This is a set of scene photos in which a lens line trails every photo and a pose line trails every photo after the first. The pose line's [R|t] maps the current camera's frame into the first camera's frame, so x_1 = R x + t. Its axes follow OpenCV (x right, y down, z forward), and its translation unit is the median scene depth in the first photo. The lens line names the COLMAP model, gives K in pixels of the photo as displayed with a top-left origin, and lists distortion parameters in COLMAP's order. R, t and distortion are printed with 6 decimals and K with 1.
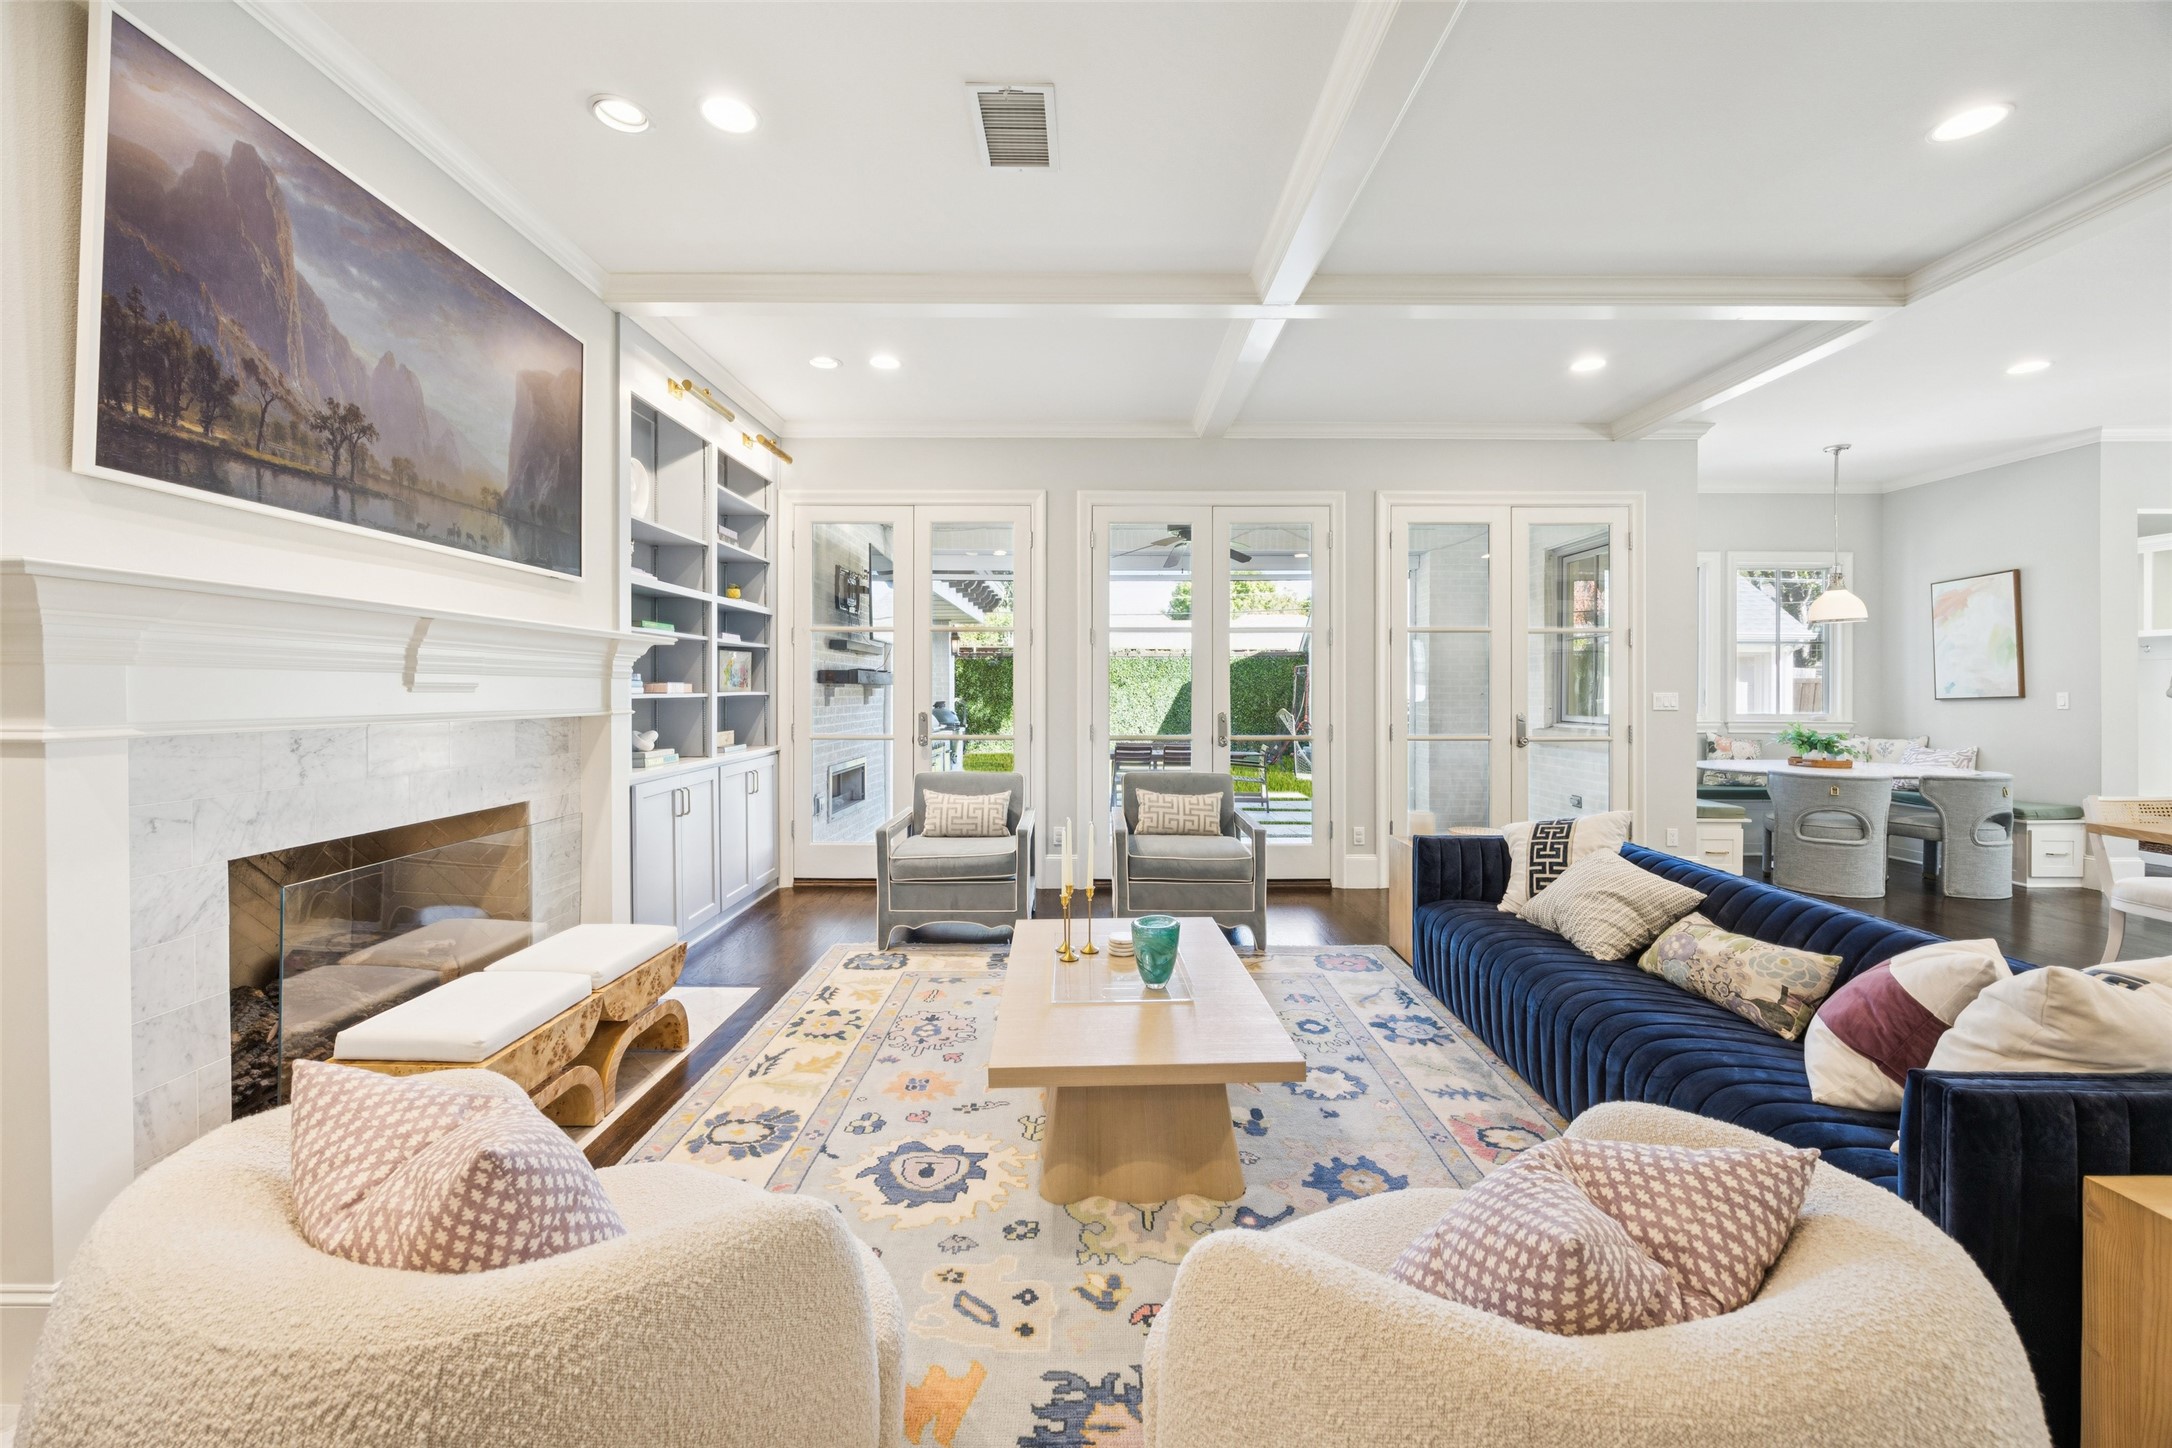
lens RADIAL K [[842.1, 0, 1085.3], [0, 842.1, 687.7], [0, 0, 1]] dist [-0.007103, -0.000009]
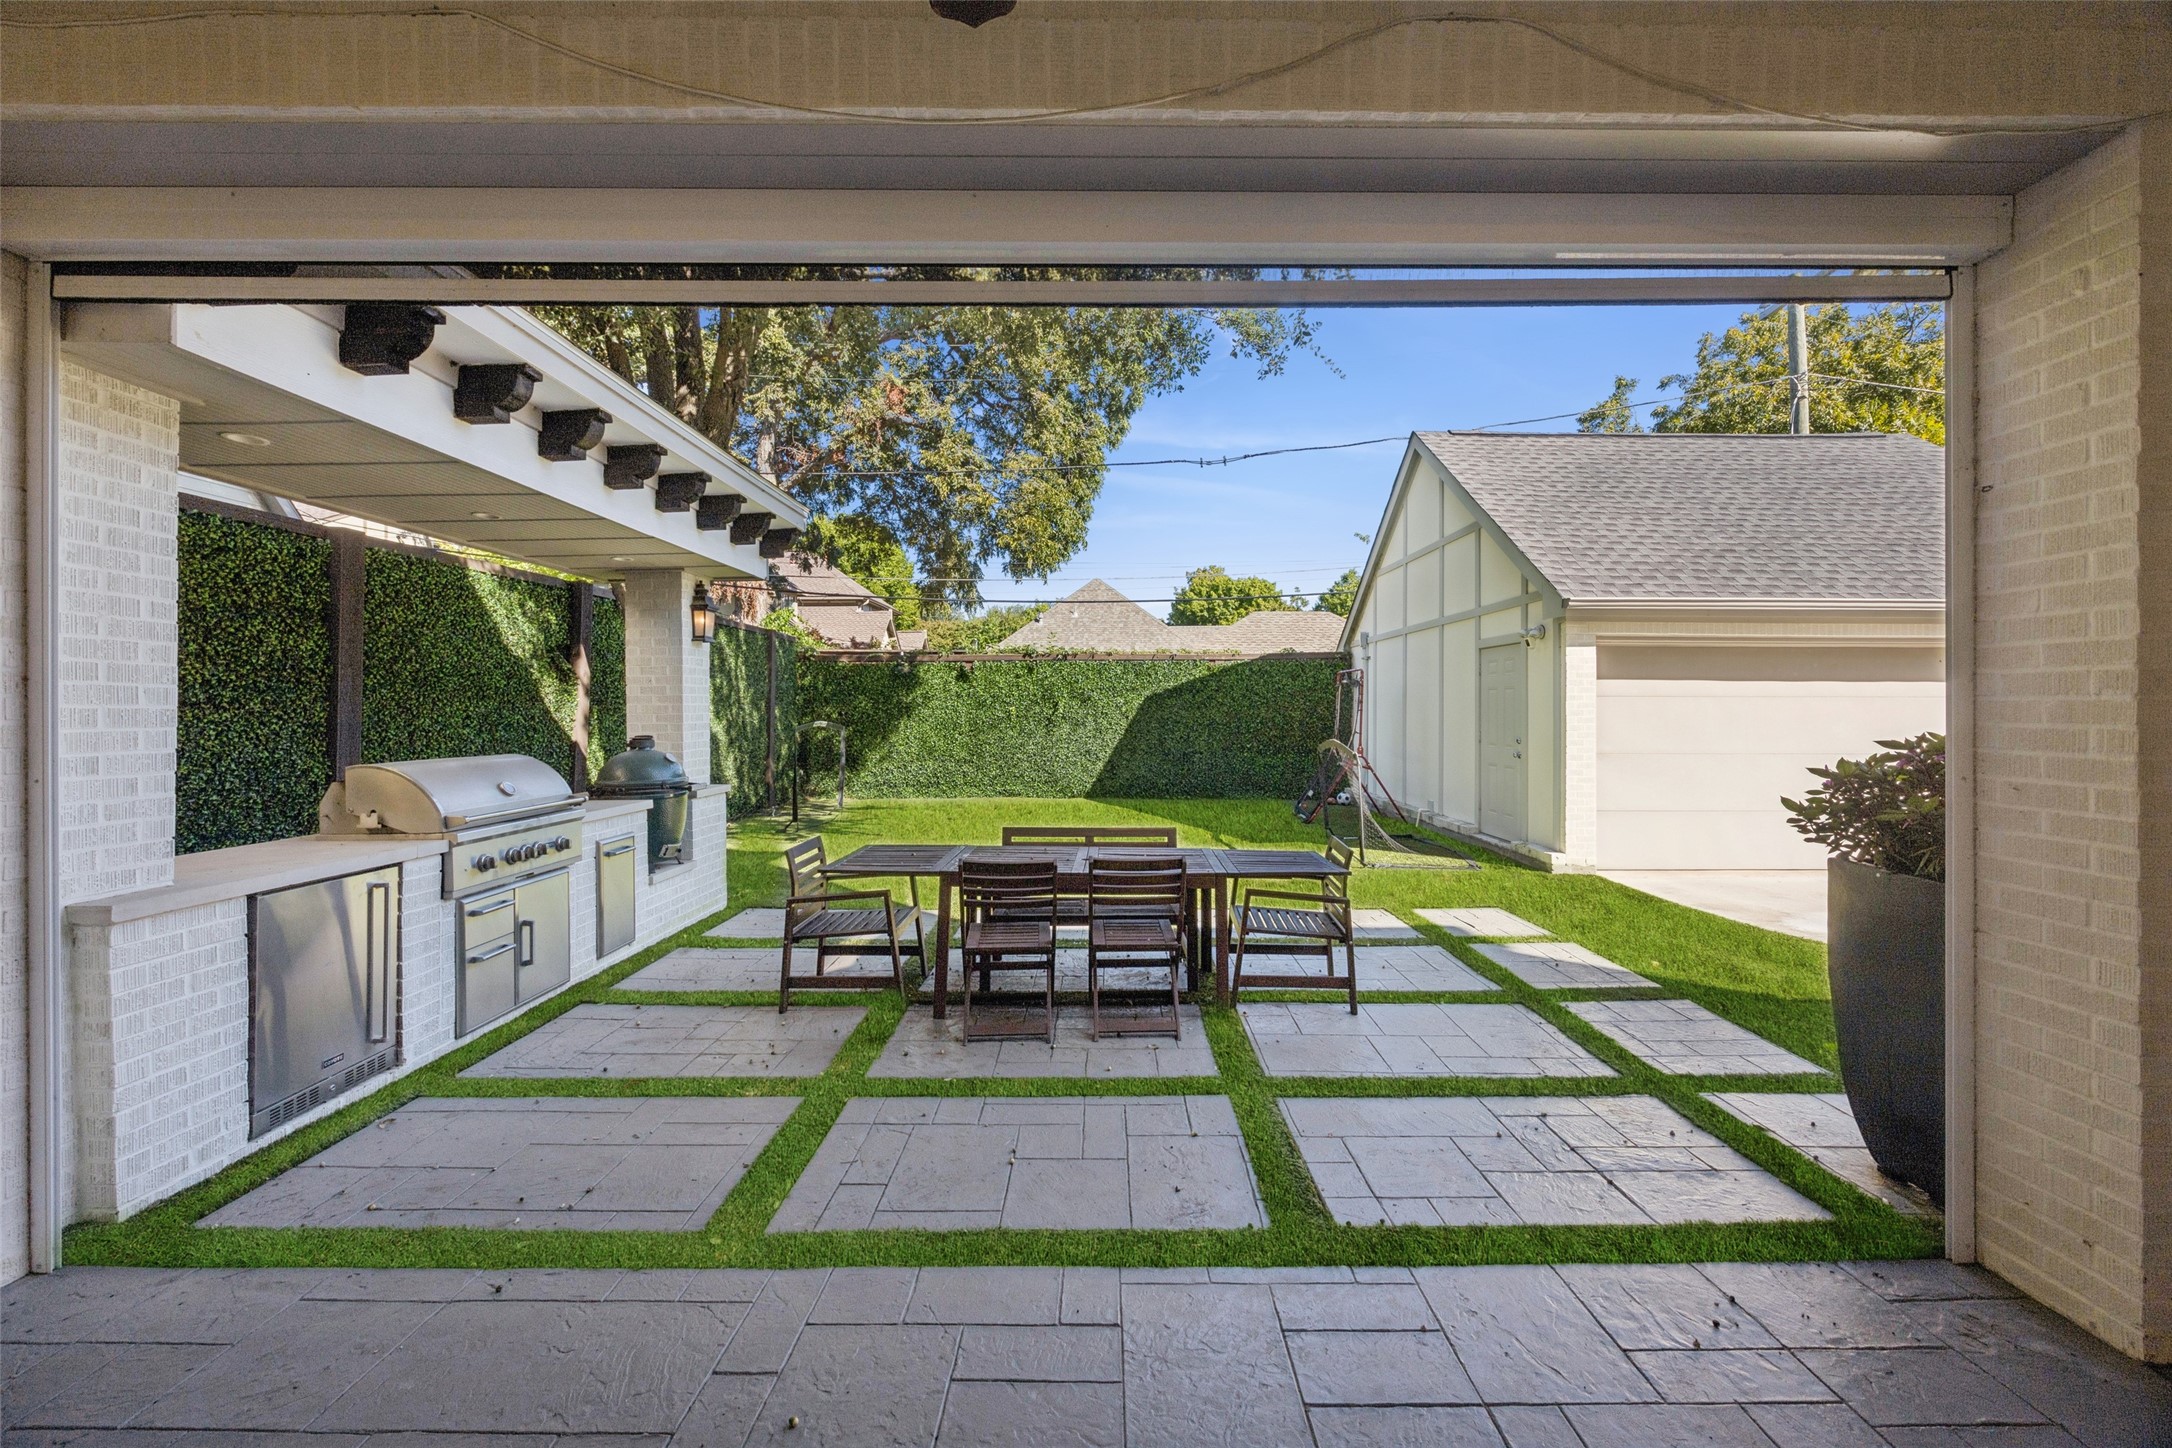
lens RADIAL K [[831.8, 0, 1100.4], [0, 831.8, 714.6], [0, 0, 1]] dist [-0.005642, -0.000134]
pose [[0.999898, -0.006321, 0.012819, 0.278767], [0.006189, 0.999927, 0.010341, 0.004831], [-0.012884, -0.010260, 0.999864, 1.868241]]
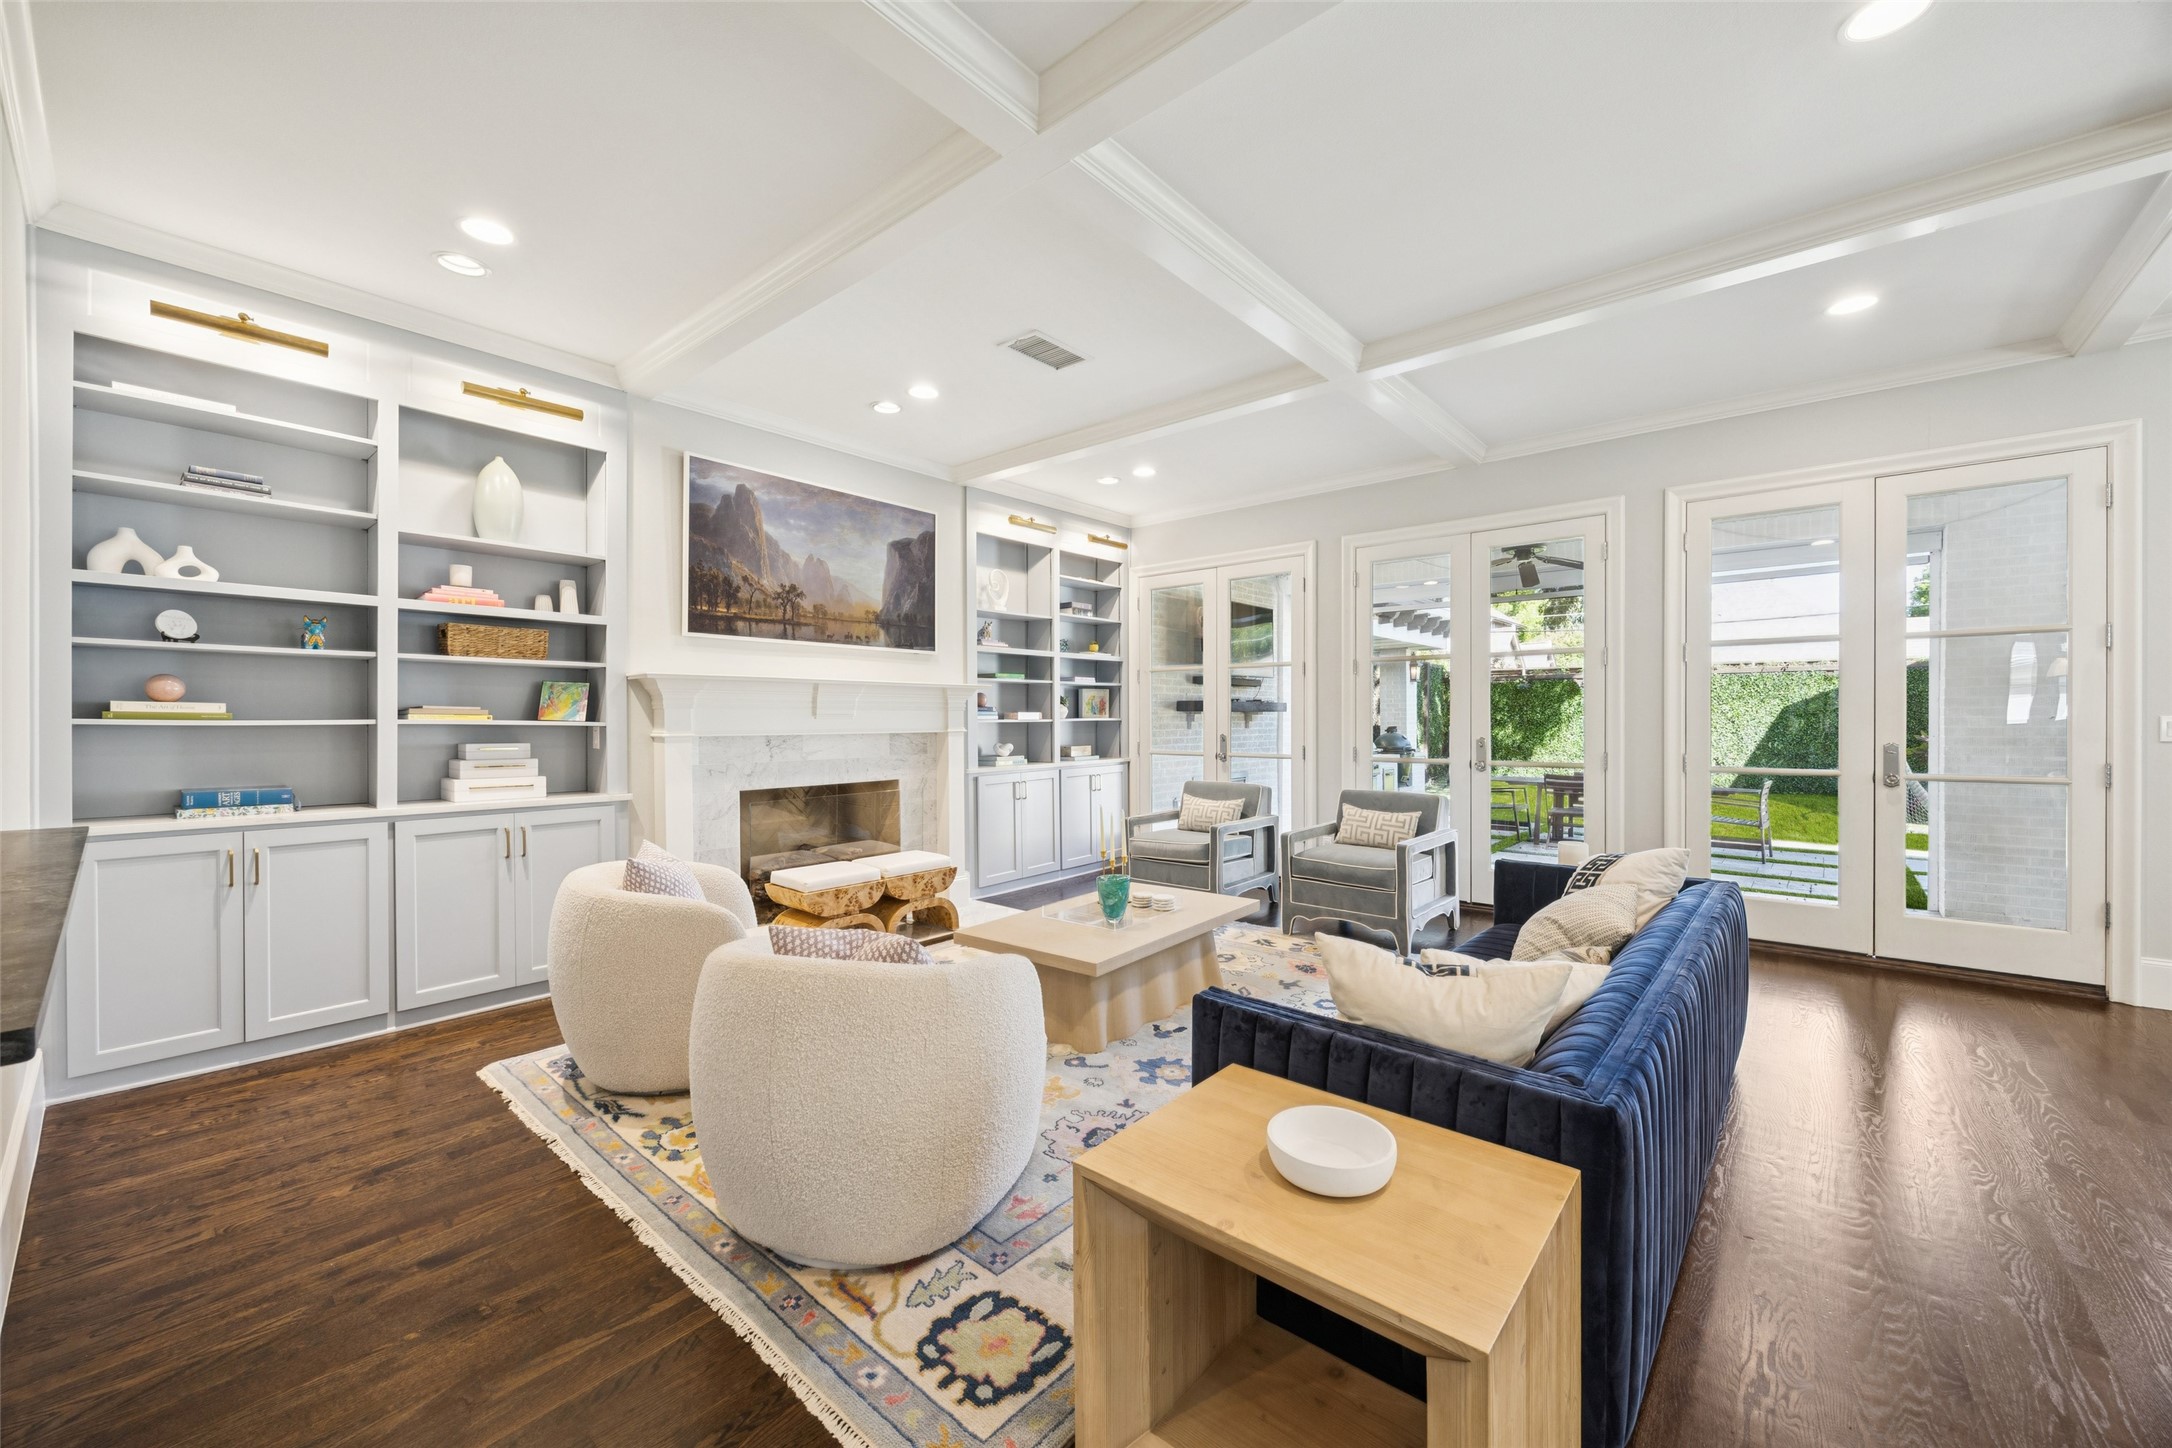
lens RADIAL K [[831.8, 0, 1100.4], [0, 831.8, 714.6], [0, 0, 1]] dist [-0.005642, -0.000134]
pose [[0.766436, -0.004906, -0.642302, 0.750541], [0.006146, 0.999981, -0.000305, -0.000340], [0.642291, -0.003714, 0.766452, -0.083003]]
